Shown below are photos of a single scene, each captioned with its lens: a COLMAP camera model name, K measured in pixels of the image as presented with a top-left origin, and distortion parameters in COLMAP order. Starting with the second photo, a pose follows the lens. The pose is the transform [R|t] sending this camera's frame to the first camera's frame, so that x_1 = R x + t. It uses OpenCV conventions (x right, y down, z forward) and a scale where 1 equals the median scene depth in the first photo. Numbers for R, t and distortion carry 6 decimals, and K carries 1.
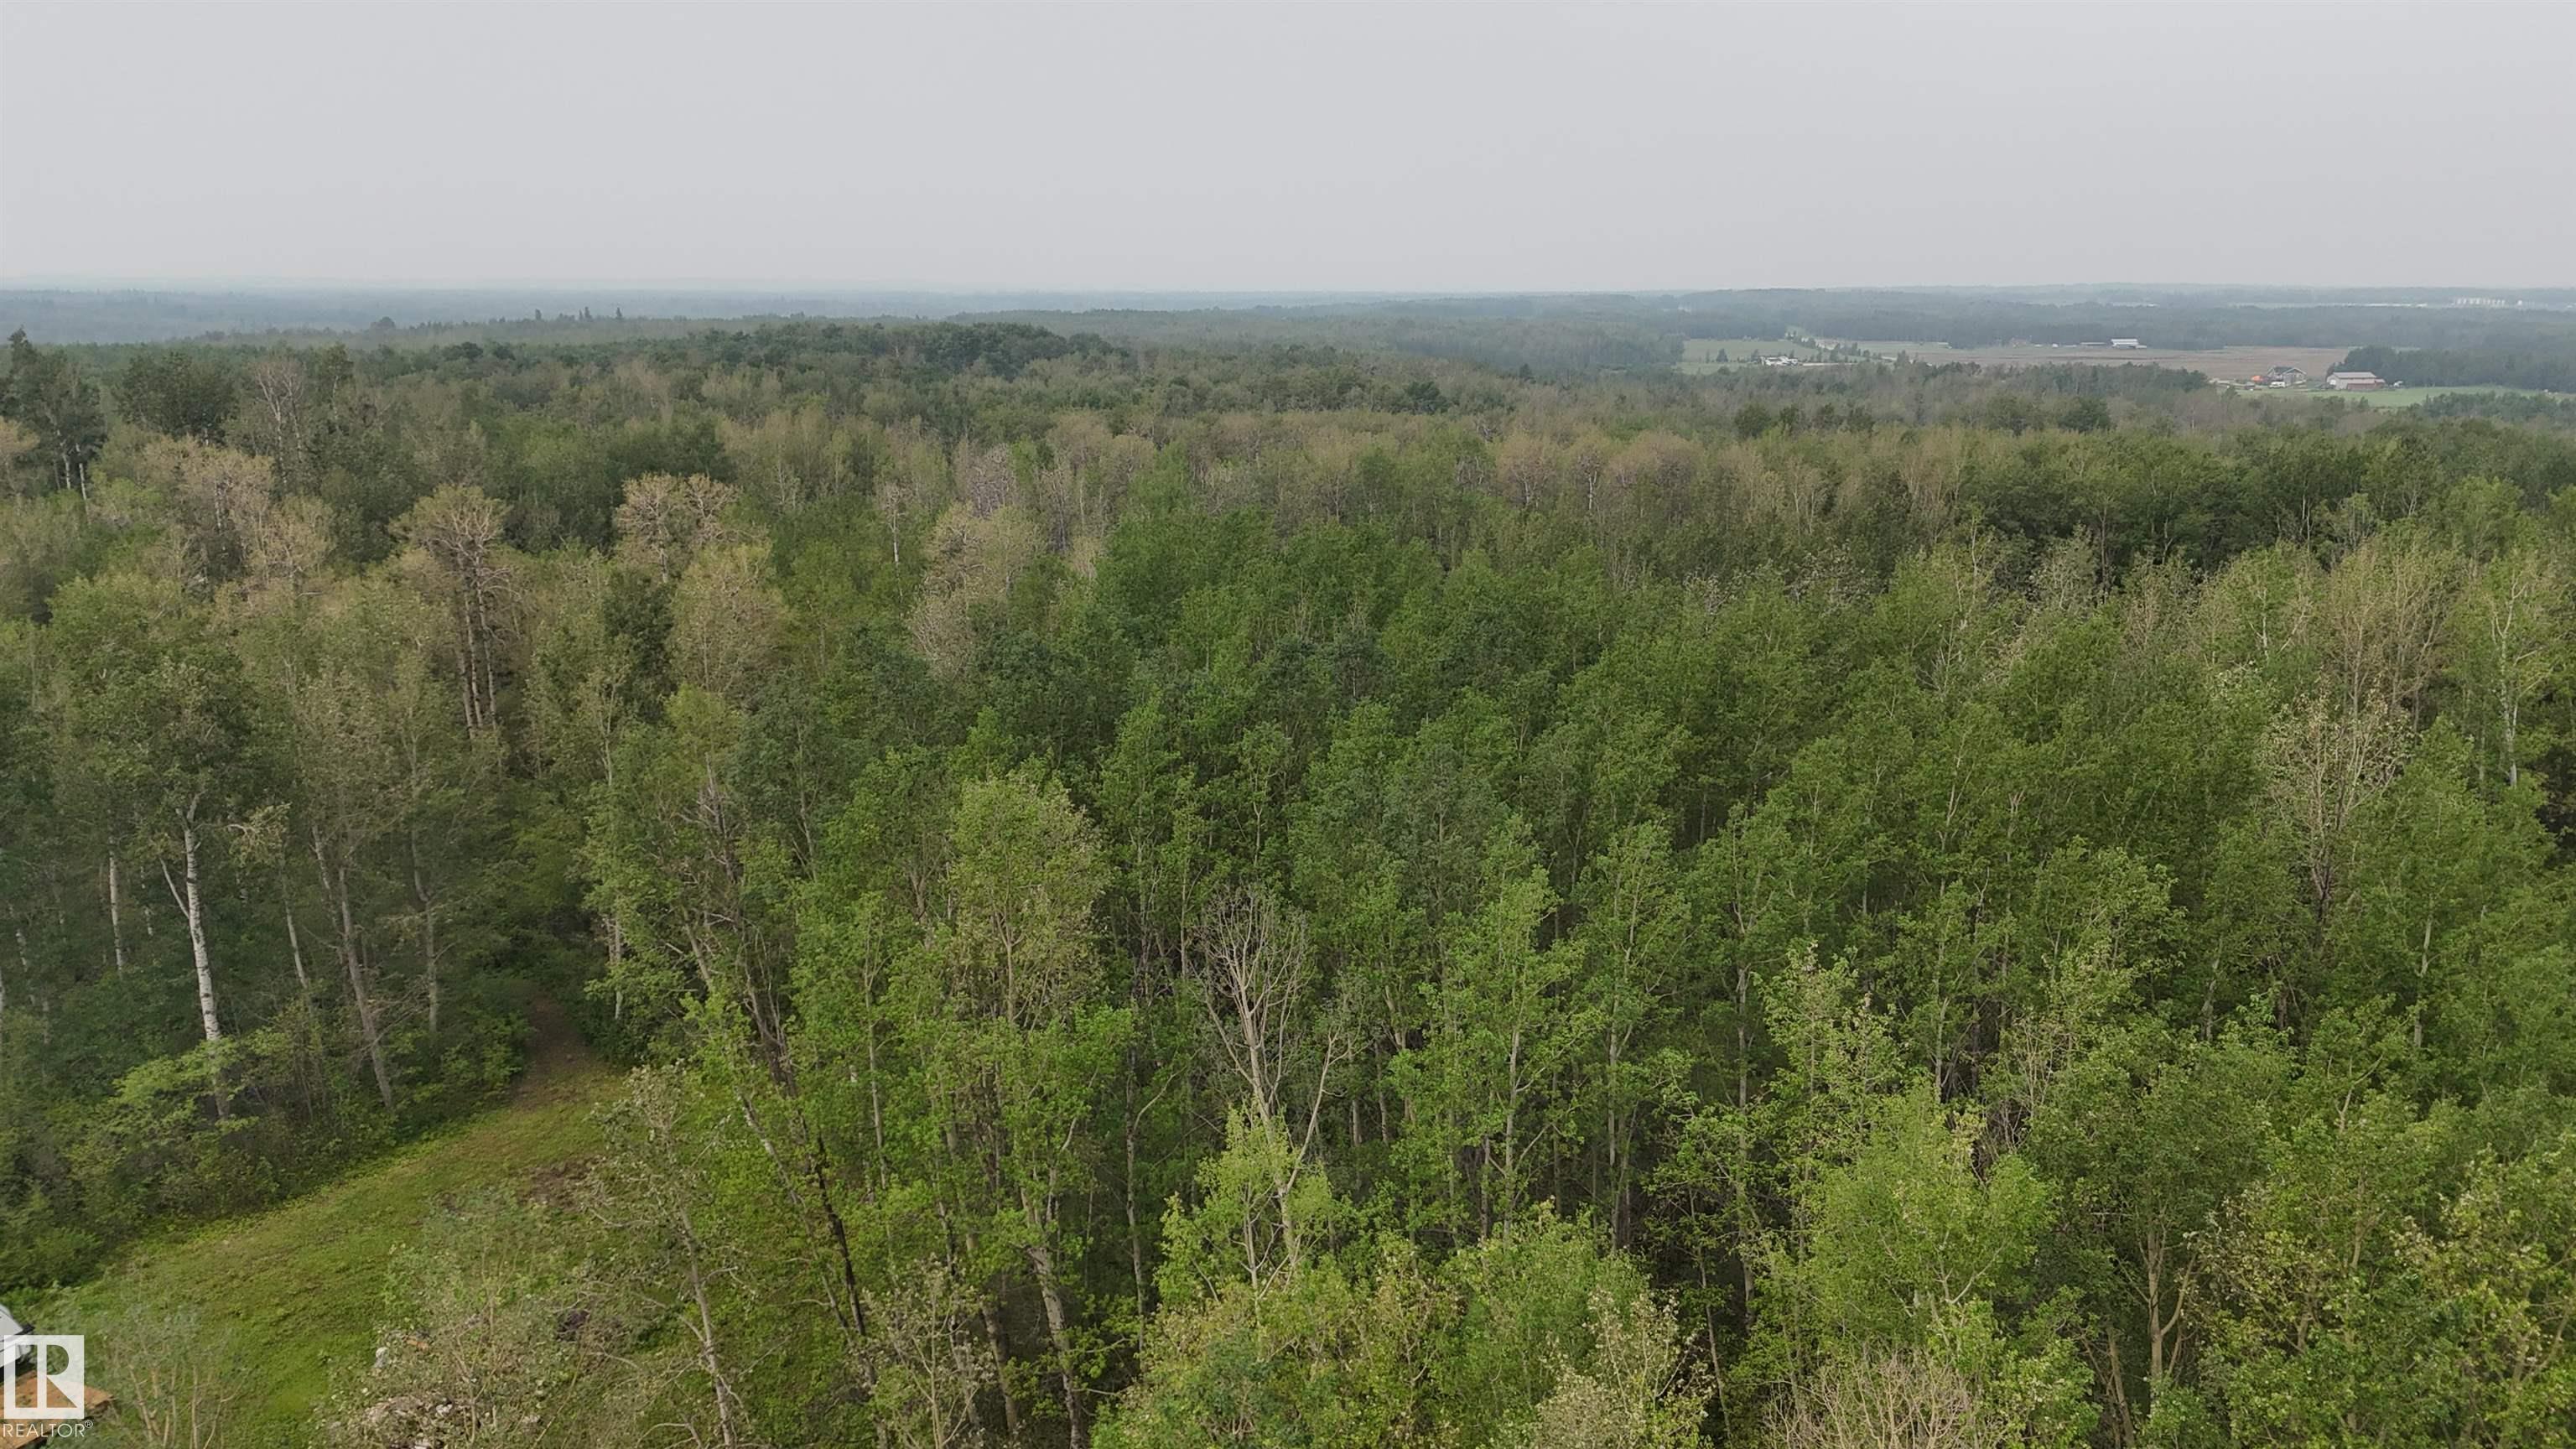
lens RADIAL K [[1885.5, 0, 1300.0], [0, 1885.5, 721.0], [0, 0, 1]] dist [0.087683, -0.088000]
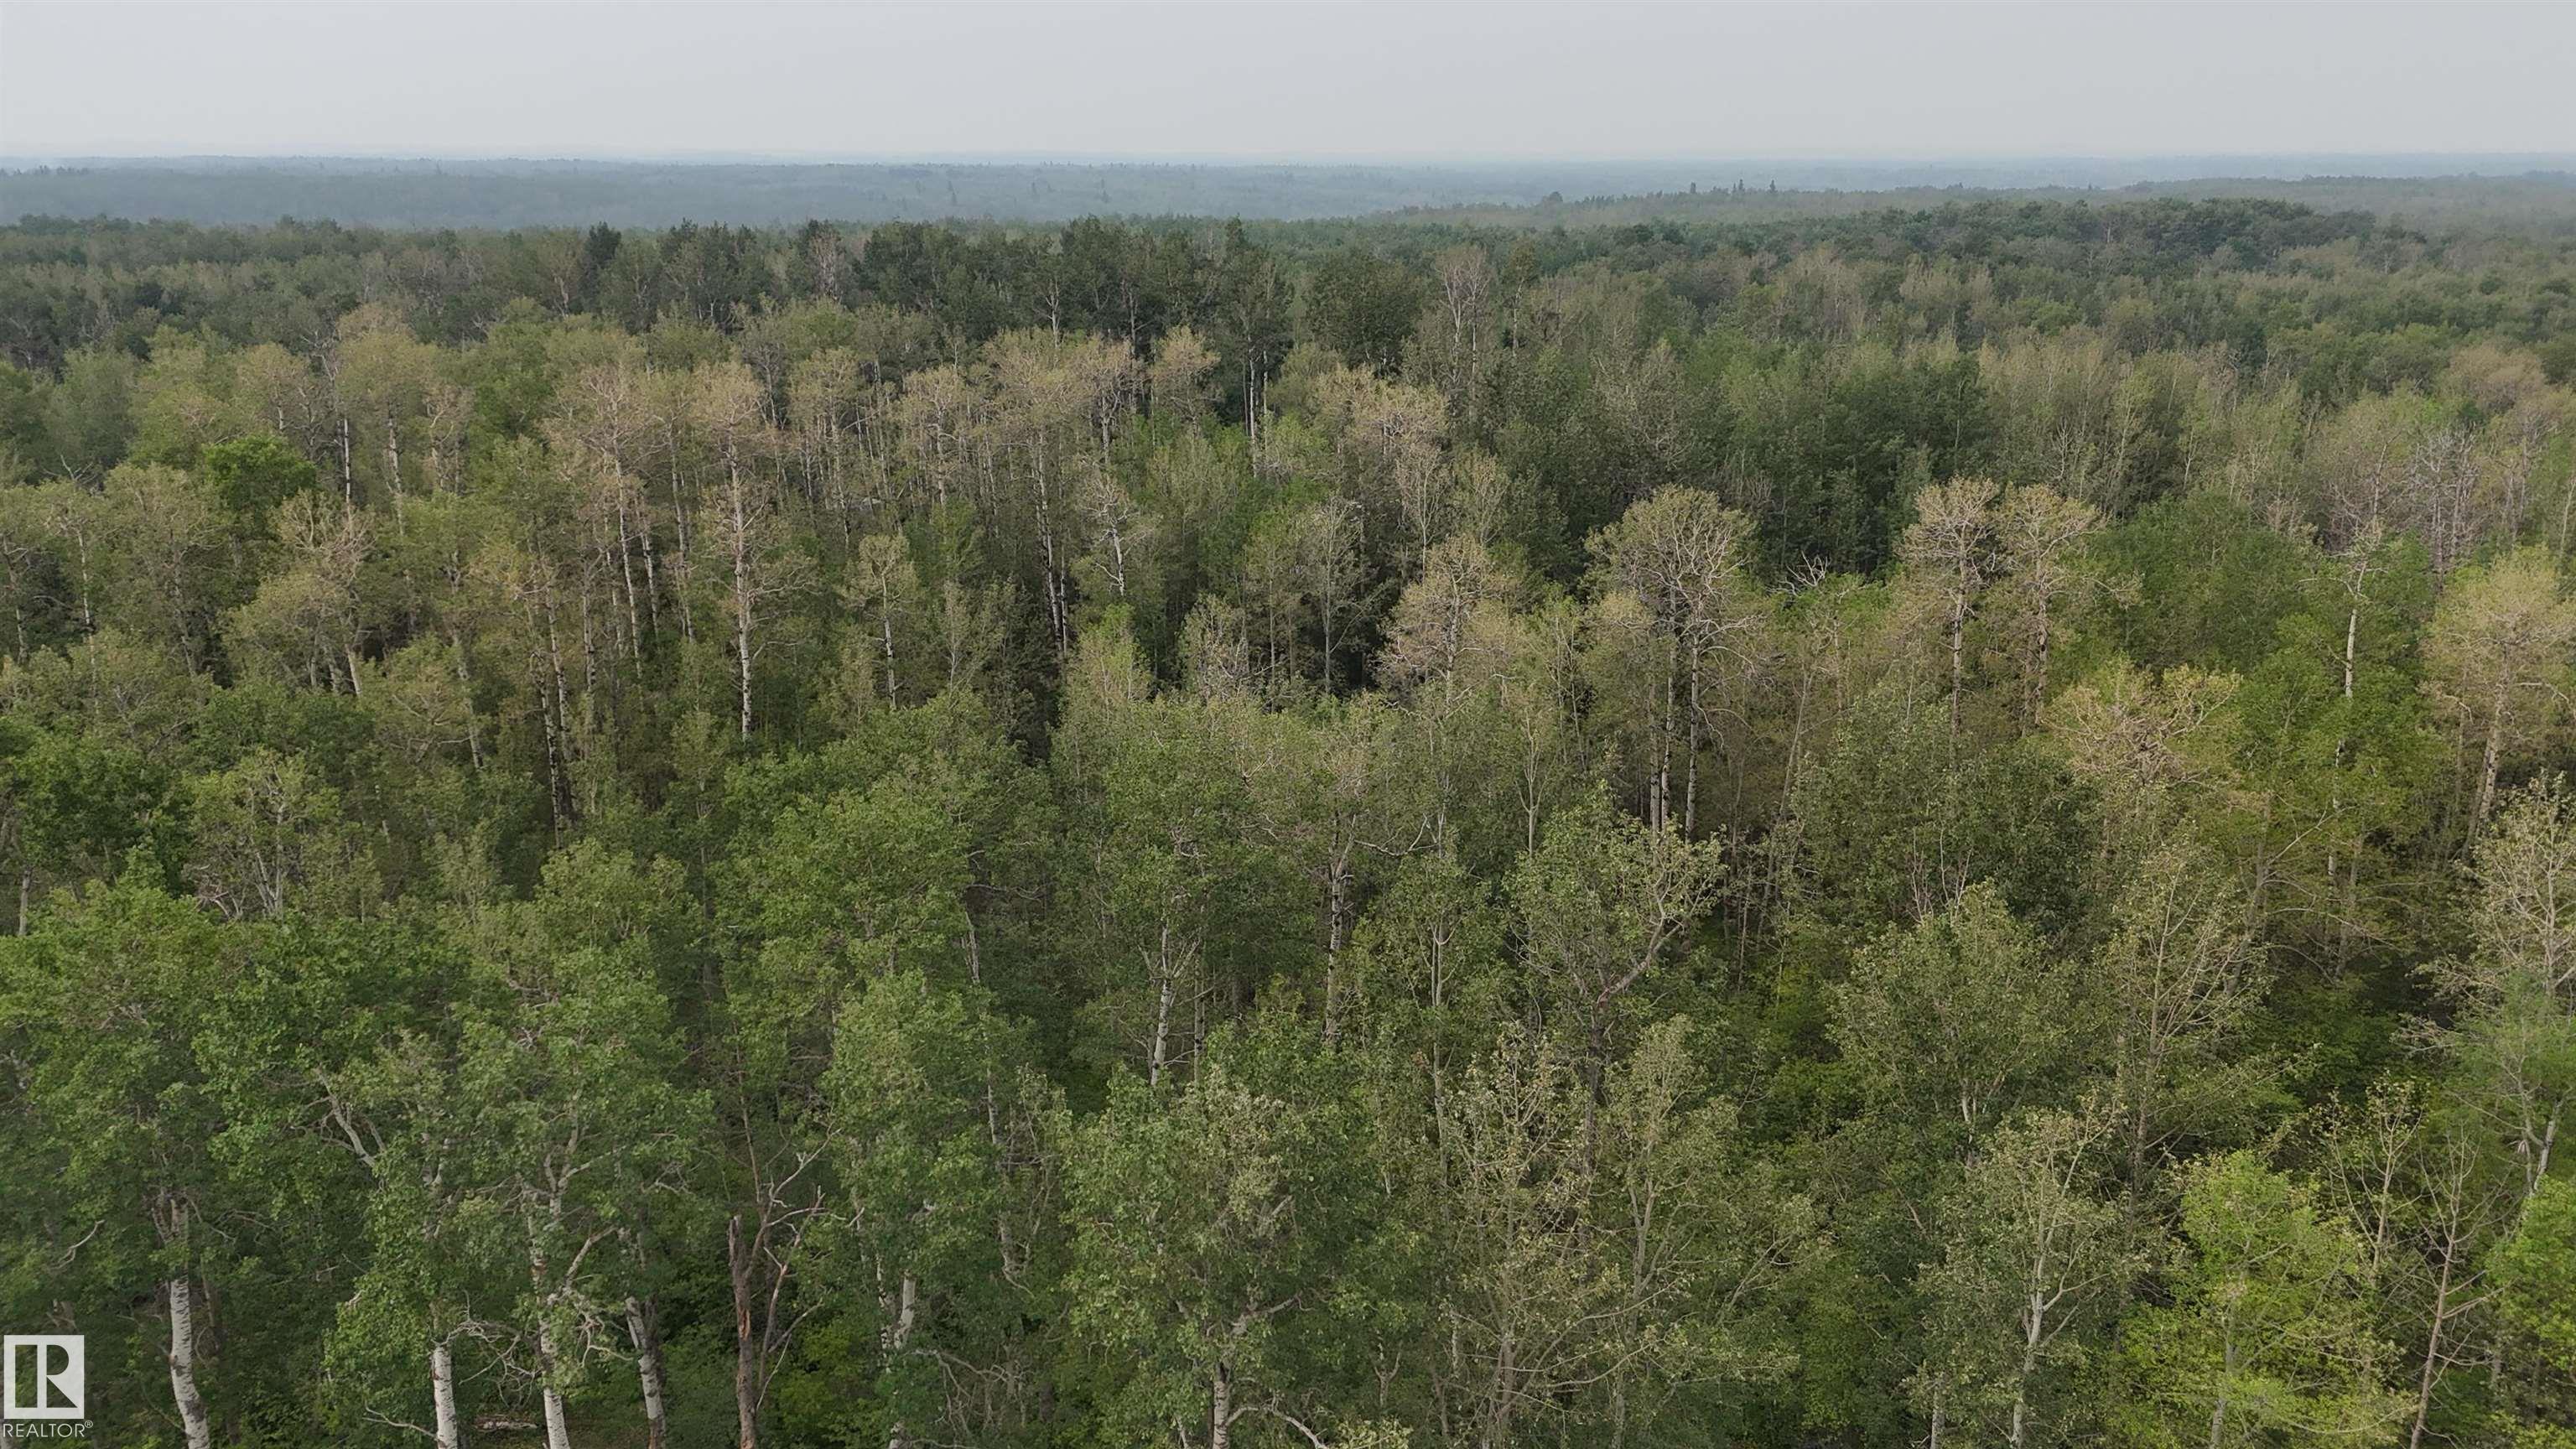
lens RADIAL K [[1885.9, 0, 1290.5], [0, 1885.9, 727.8], [0, 0, 1]] dist [0.083174, -0.085744]
pose [[0.843781, 0.154831, -0.513868, -0.072962], [-0.119590, 0.987651, 0.101216, -0.032789], [0.523193, -0.023951, 0.851878, 0.128368]]
